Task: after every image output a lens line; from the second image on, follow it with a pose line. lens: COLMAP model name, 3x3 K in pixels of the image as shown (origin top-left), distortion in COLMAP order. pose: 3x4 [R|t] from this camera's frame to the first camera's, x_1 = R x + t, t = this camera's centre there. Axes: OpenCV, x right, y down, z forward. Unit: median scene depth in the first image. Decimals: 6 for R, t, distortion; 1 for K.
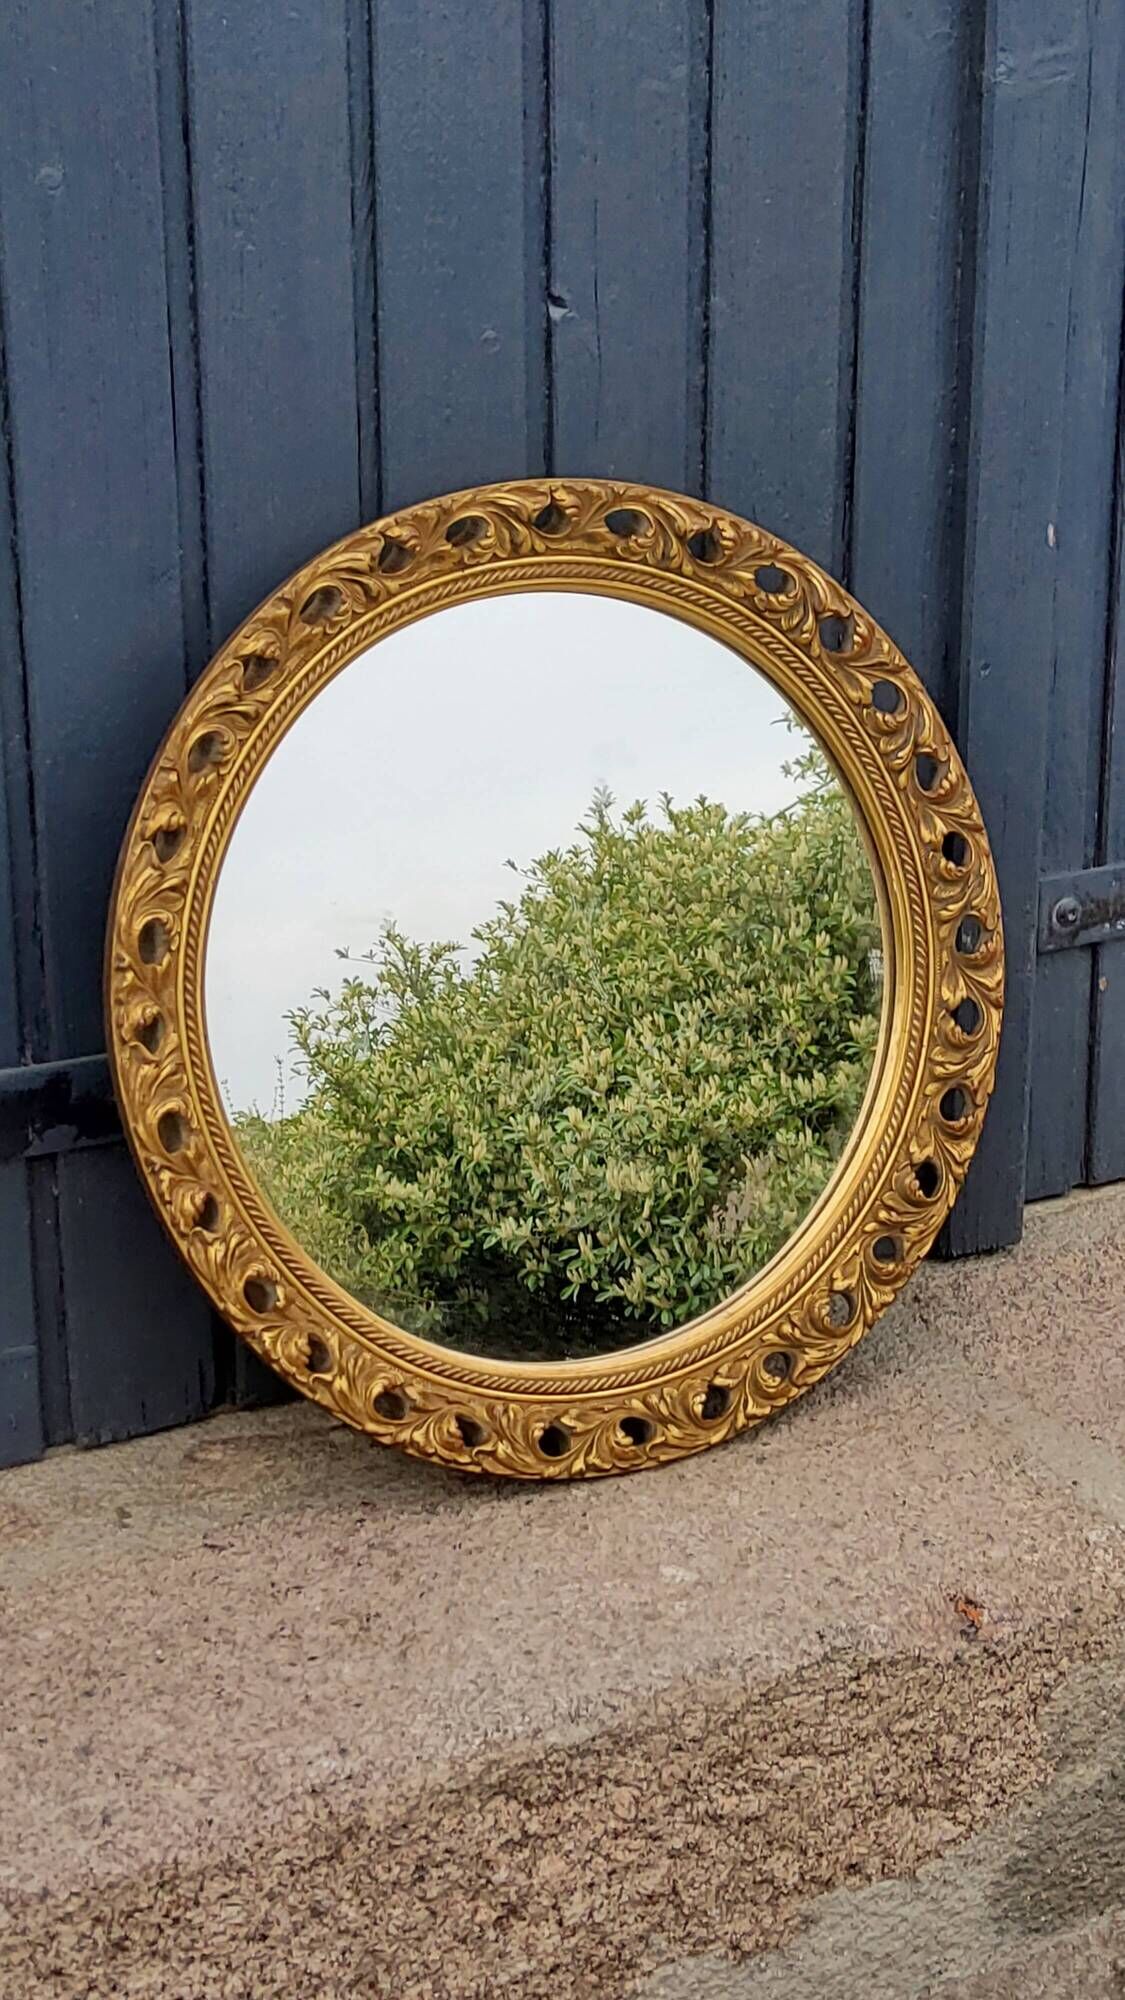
lens RADIAL K [[3028.6, 0, 588.1], [0, 3028.6, 984.3], [0, 0, 1]] dist [0.118437, 0.000000]
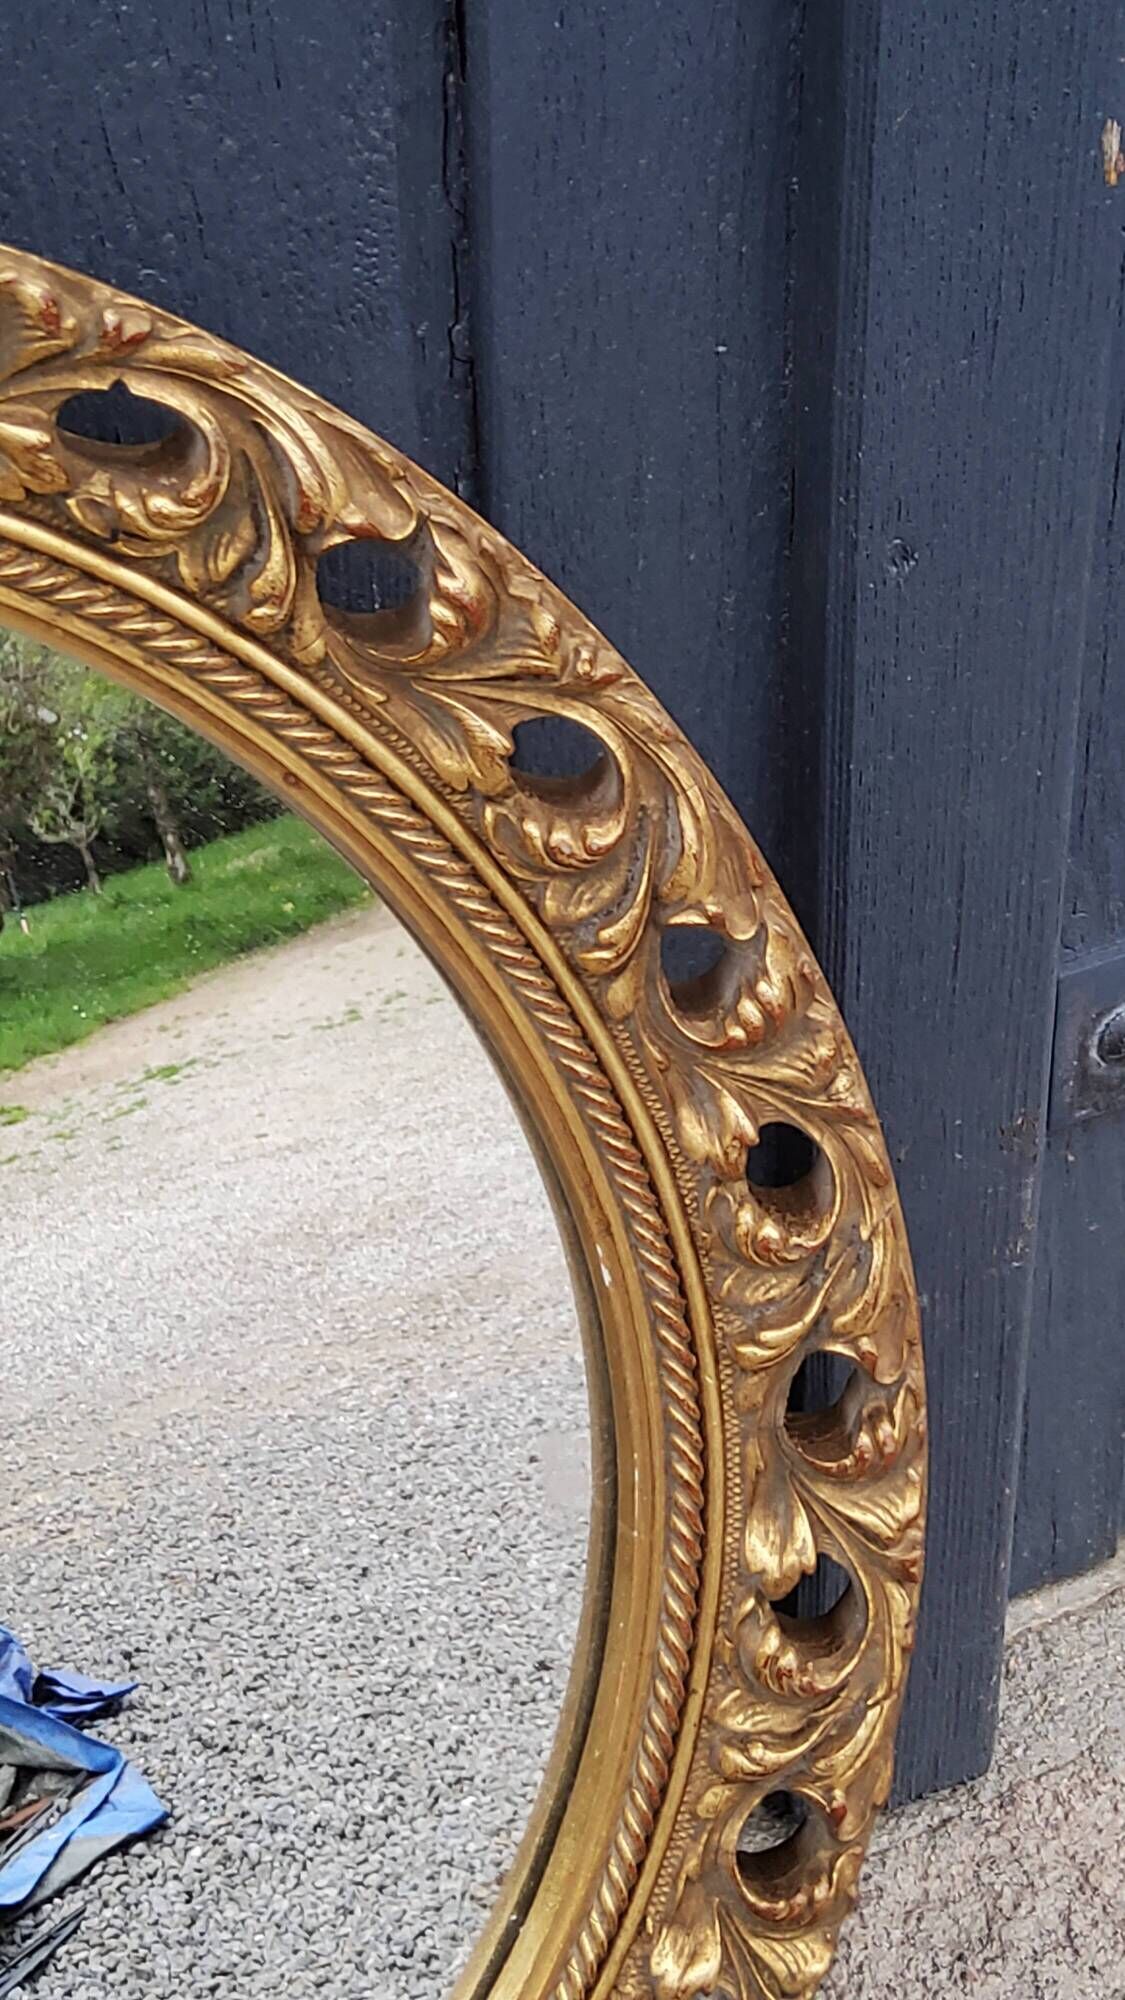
lens RADIAL K [[3028.6, 0, 577.8], [0, 3028.6, 981.4], [0, 0, 1]] dist [0.118437, 0.000000]
pose [[0.999604, -0.000786, -0.028120, 0.118586], [0.008410, 0.962241, 0.272069, -0.171757], [0.026844, -0.272198, 0.961867, 0.752768]]
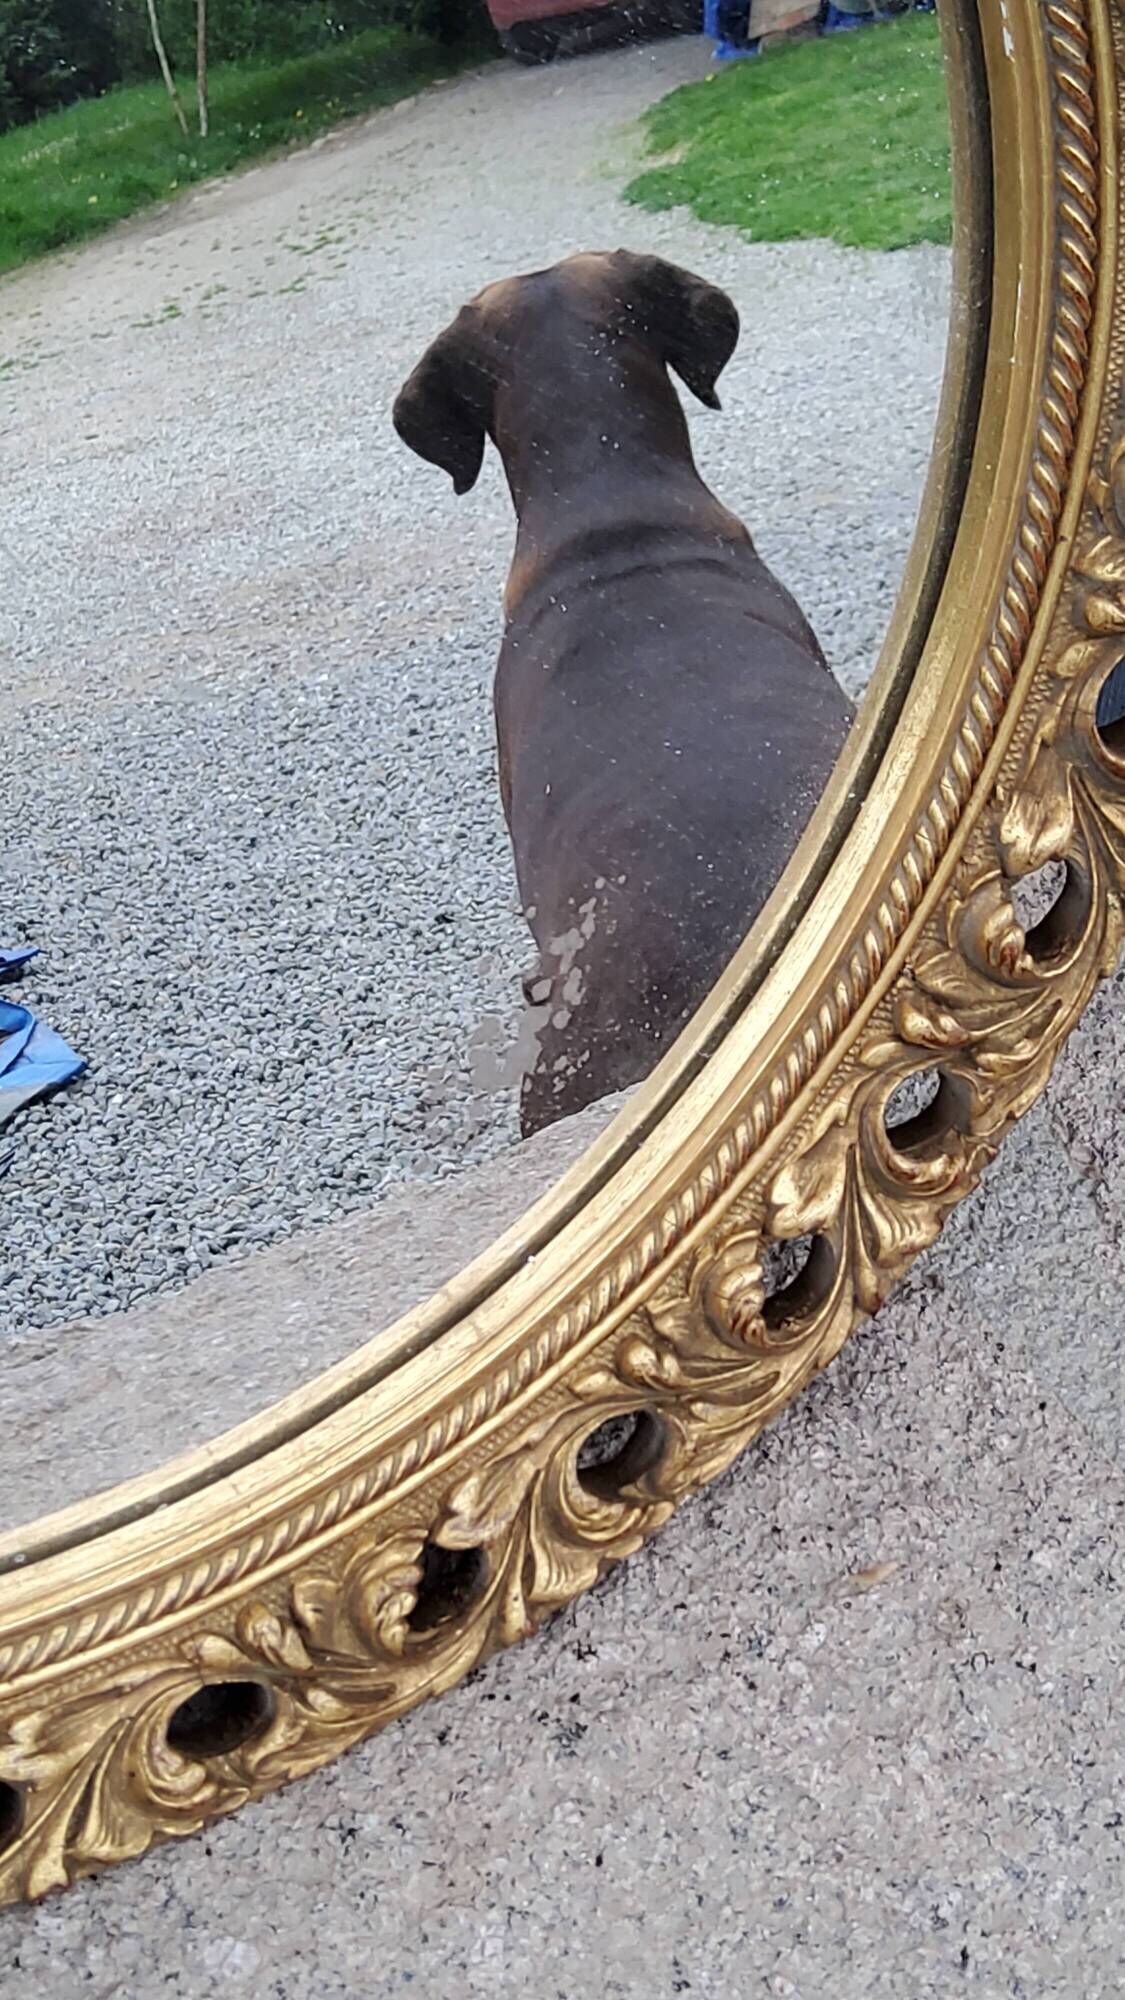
lens RADIAL K [[3028.6, 0, 571.5], [0, 3028.6, 989.5], [0, 0, 1]] dist [0.118437, 0.000000]
pose [[0.999389, -0.025316, 0.024106, 0.053403], [0.010567, 0.876102, 0.482009, -0.106612], [-0.033322, -0.481460, 0.875834, 0.761113]]
